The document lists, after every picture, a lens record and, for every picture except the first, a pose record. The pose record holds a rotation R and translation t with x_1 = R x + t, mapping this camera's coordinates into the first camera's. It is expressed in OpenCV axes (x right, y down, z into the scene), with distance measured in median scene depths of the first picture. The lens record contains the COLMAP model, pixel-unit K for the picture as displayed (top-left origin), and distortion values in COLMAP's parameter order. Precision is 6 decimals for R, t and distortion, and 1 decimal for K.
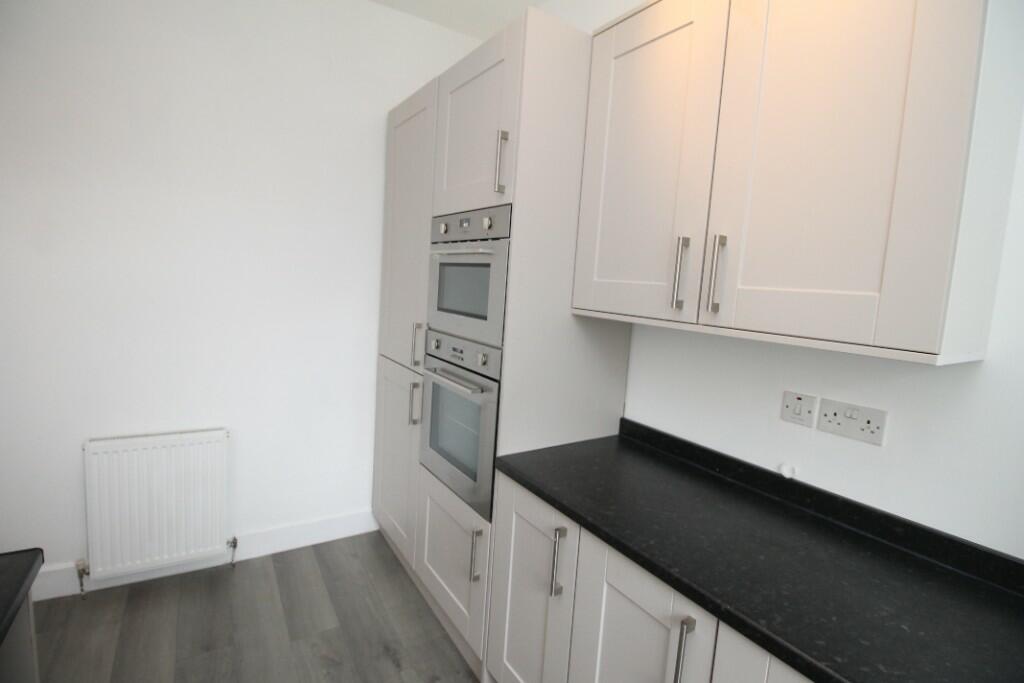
lens RADIAL K [[477.9, 0, 510.7], [0, 477.9, 330.3], [0, 0, 1]] dist [0.000790, -0.013974]
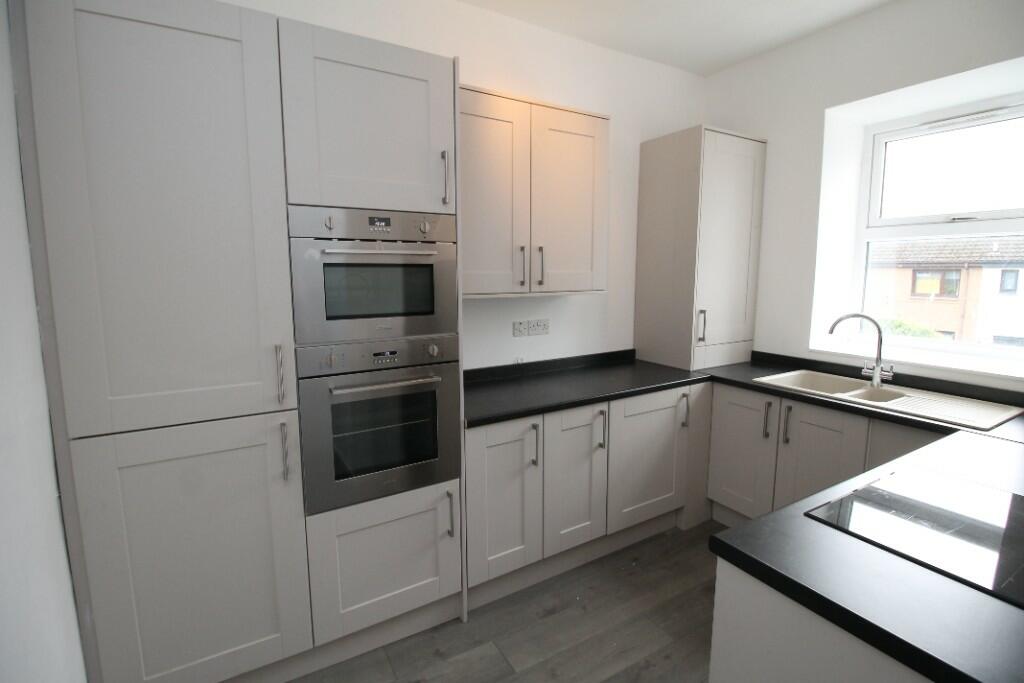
lens RADIAL K [[477.9, 0, 510.7], [0, 477.9, 330.3], [0, 0, 1]] dist [0.000790, -0.013974]
pose [[0.043565, -0.195974, 0.979641, -1.119905], [0.101427, 0.976373, 0.190810, -0.176750], [-0.993889, 0.091050, 0.062413, 0.738396]]
